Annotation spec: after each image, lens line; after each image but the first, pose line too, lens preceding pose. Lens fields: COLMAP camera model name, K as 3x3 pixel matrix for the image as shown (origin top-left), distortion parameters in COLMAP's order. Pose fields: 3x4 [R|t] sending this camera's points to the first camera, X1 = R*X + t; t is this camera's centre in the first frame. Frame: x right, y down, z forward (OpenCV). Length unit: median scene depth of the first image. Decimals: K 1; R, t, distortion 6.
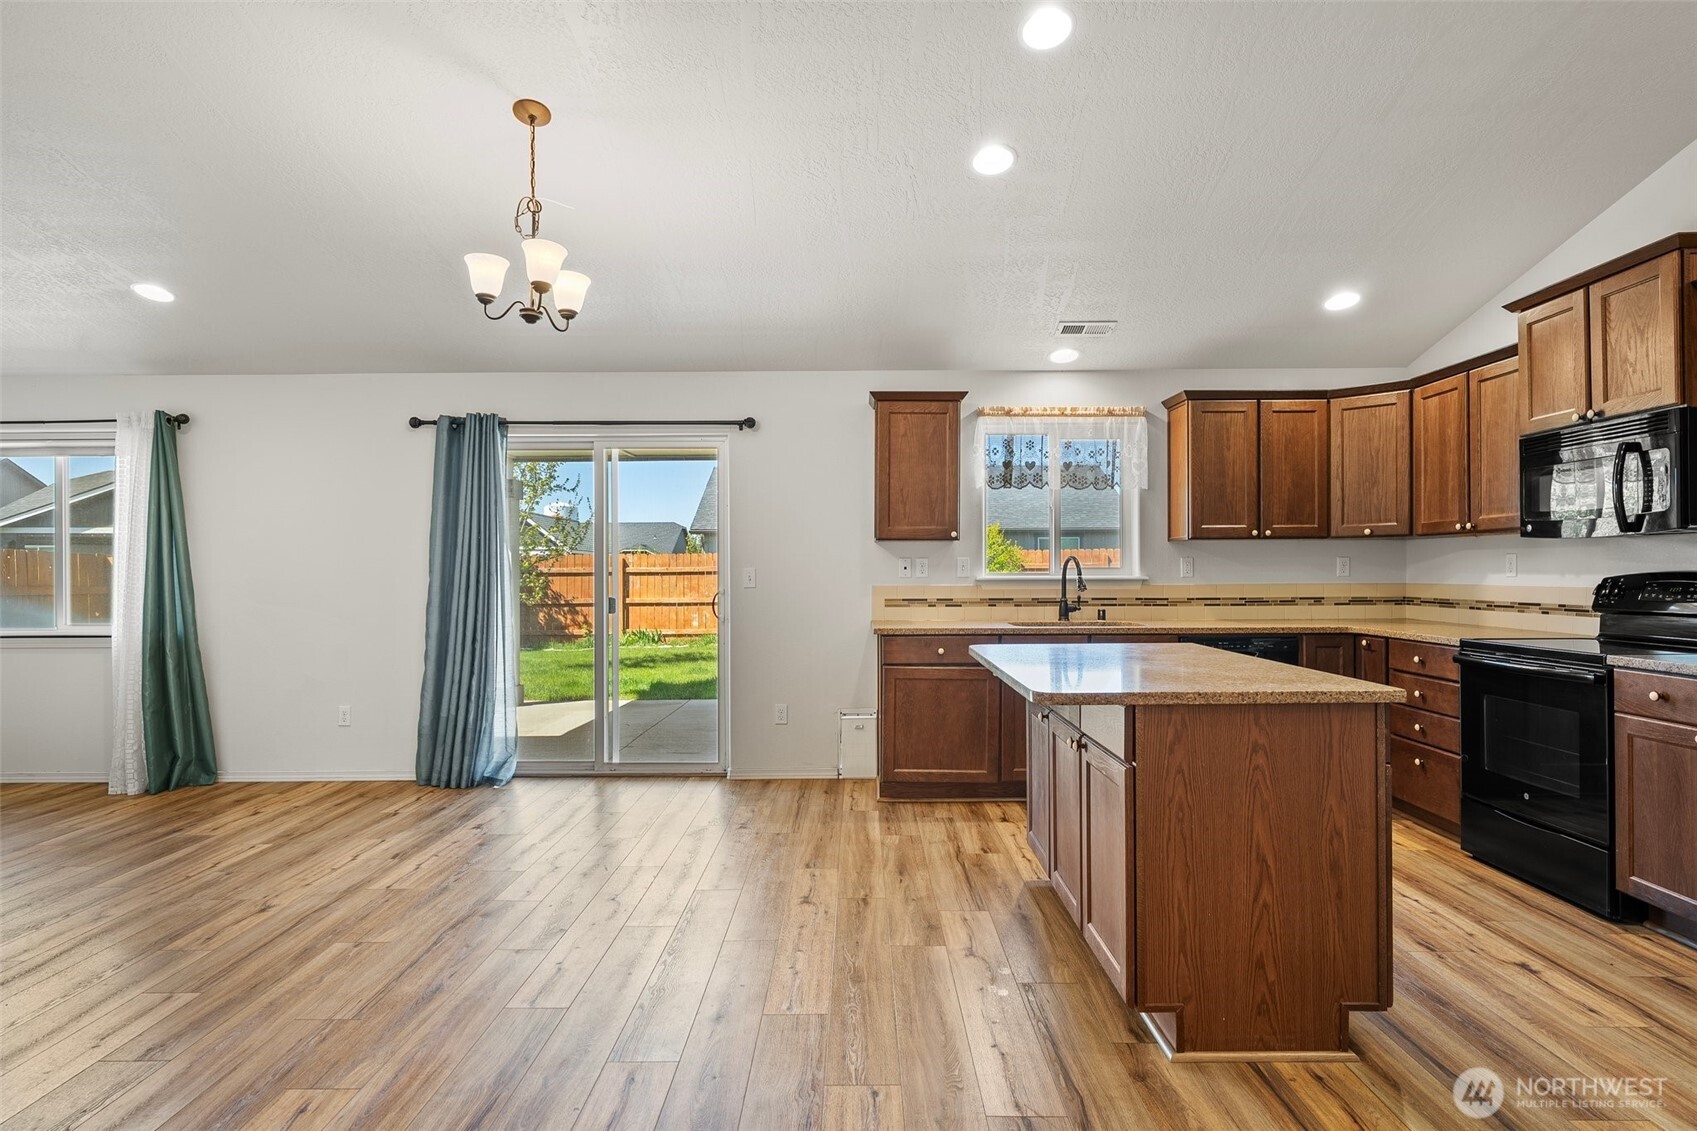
lens RADIAL K [[911.8, 0, 853.3], [0, 911.8, 569.1], [0, 0, 1]] dist [-0.005078, 0.002574]
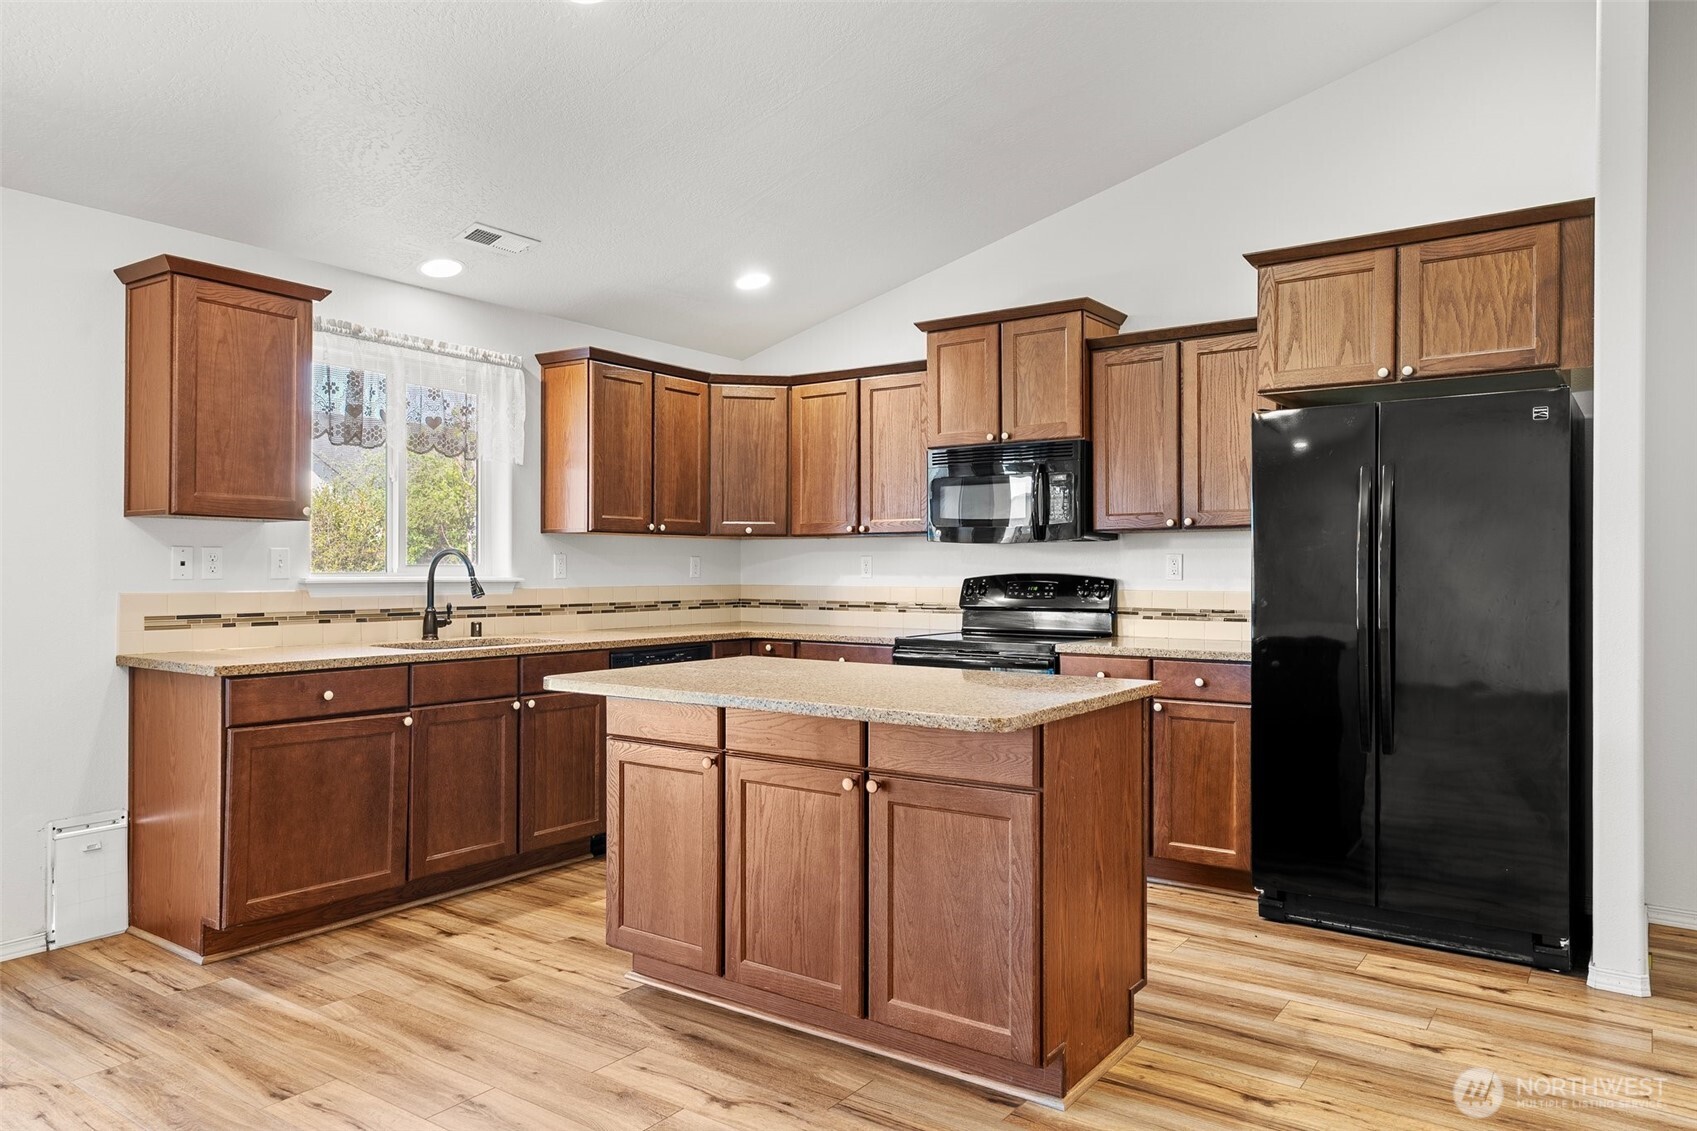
lens RADIAL K [[1115.1, 0, 856.1], [0, 1115.1, 573.7], [0, 0, 1]] dist [0.015705, -0.000030]
pose [[0.572974, 0.003336, 0.819567, -0.317206], [-0.006015, 0.999982, 0.000134, 0.003031], [-0.819552, -0.005007, 0.572983, 0.245700]]
